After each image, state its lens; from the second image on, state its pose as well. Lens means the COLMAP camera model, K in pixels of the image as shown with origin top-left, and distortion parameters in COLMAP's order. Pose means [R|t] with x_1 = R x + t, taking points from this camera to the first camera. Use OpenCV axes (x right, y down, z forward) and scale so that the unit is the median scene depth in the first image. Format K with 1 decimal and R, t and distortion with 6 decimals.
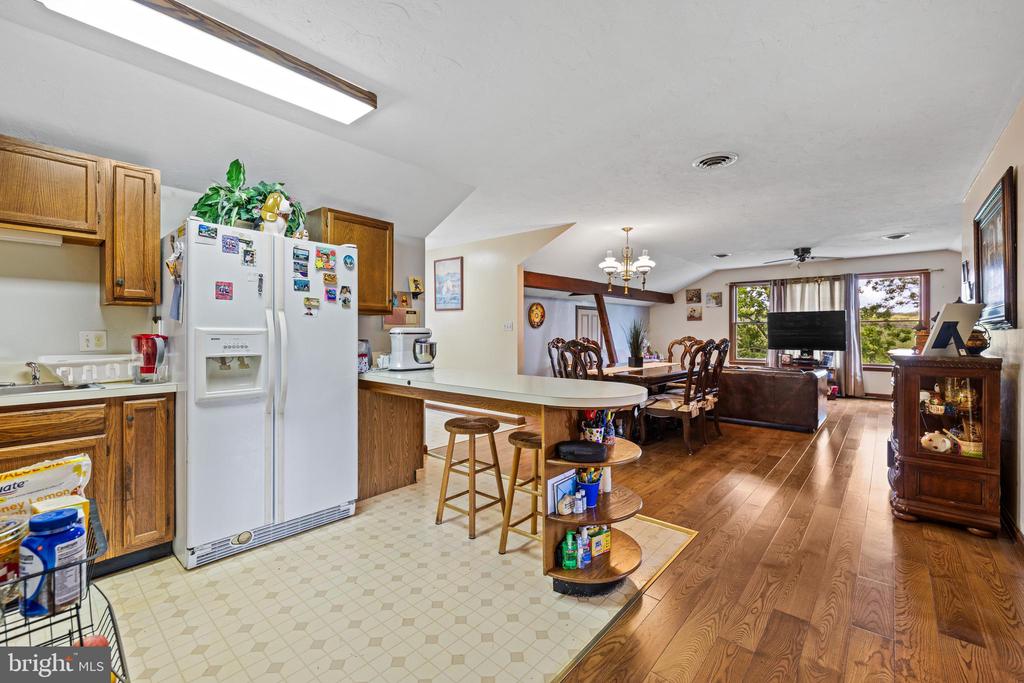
lens RADIAL K [[427.6, 0, 507.6], [0, 427.6, 339.4], [0, 0, 1]] dist [-0.002664, -0.000083]
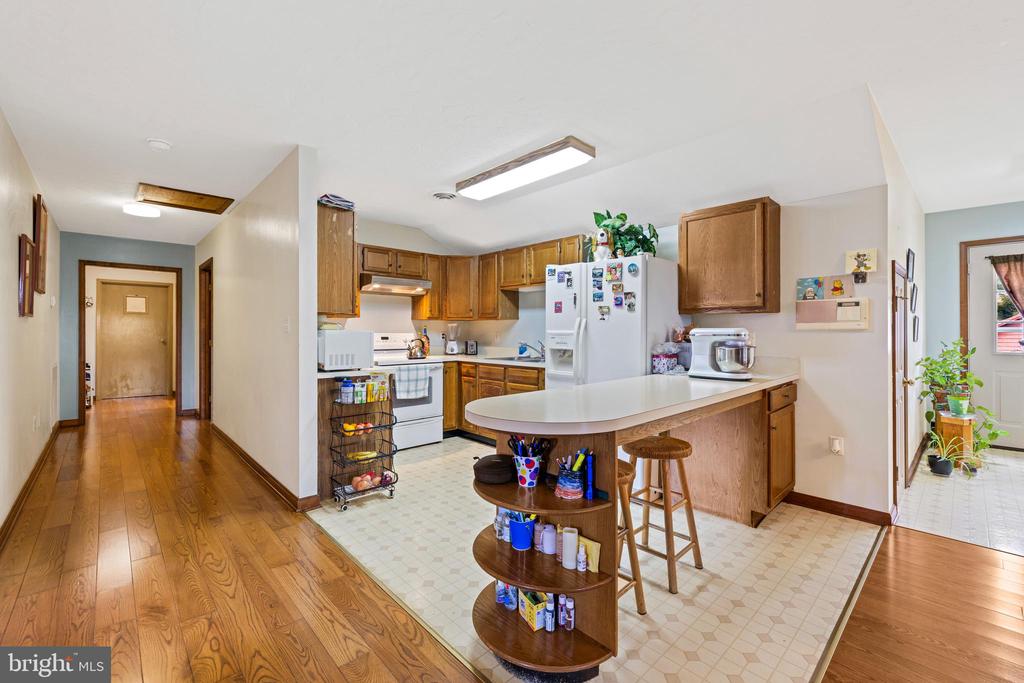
lens RADIAL K [[427.6, 0, 506.3], [0, 427.6, 331.9], [0, 0, 1]] dist [-0.002664, -0.000083]
pose [[-0.092758, -0.004889, -0.995677, 0.293440], [-0.014722, 0.999885, -0.003538, -0.004808], [0.995580, 0.014330, -0.092819, 0.304144]]
